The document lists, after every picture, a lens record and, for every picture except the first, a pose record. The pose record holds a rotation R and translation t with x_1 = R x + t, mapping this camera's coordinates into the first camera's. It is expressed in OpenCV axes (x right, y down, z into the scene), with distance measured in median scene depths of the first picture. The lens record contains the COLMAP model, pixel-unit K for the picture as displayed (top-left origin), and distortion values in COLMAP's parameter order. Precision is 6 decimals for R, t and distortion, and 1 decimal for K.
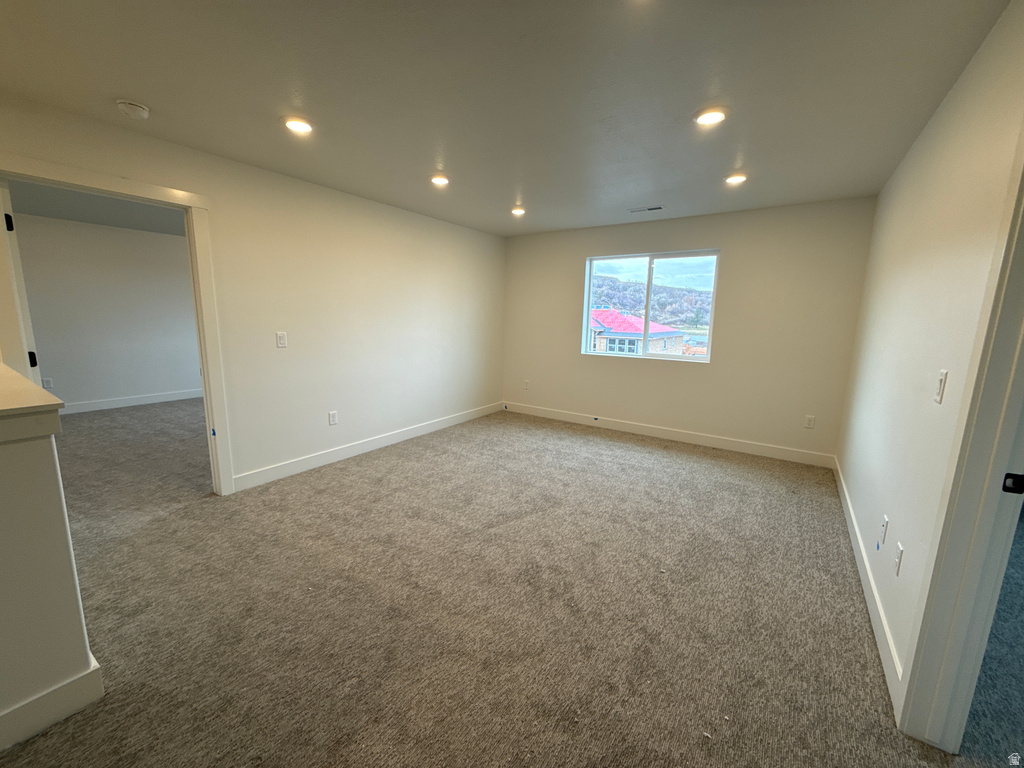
lens RADIAL K [[407.0, 0, 506.7], [0, 407.0, 383.1], [0, 0, 1]] dist [-0.003026, 0.000407]
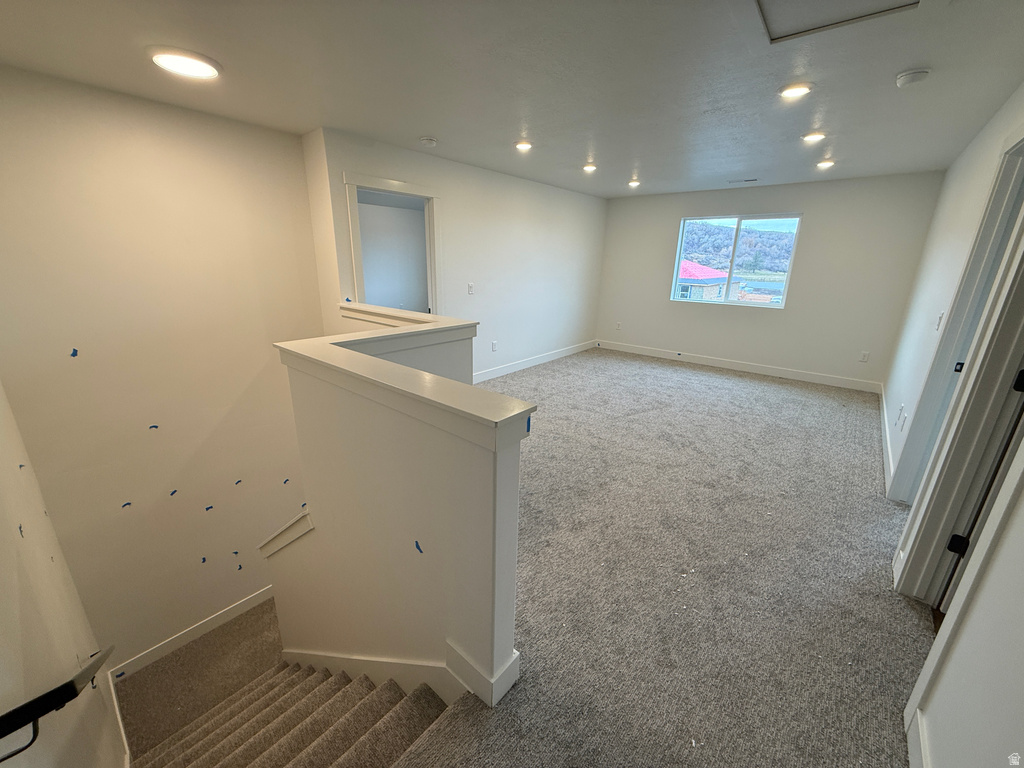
lens RADIAL K [[407.0, 0, 508.2], [0, 407.0, 382.4], [0, 0, 1]] dist [-0.003026, 0.000407]
pose [[0.995474, 0.026064, -0.091388, -0.244983], [-0.014086, 0.991499, 0.129346, 0.027987], [0.093982, -0.127474, 0.987379, -0.370486]]
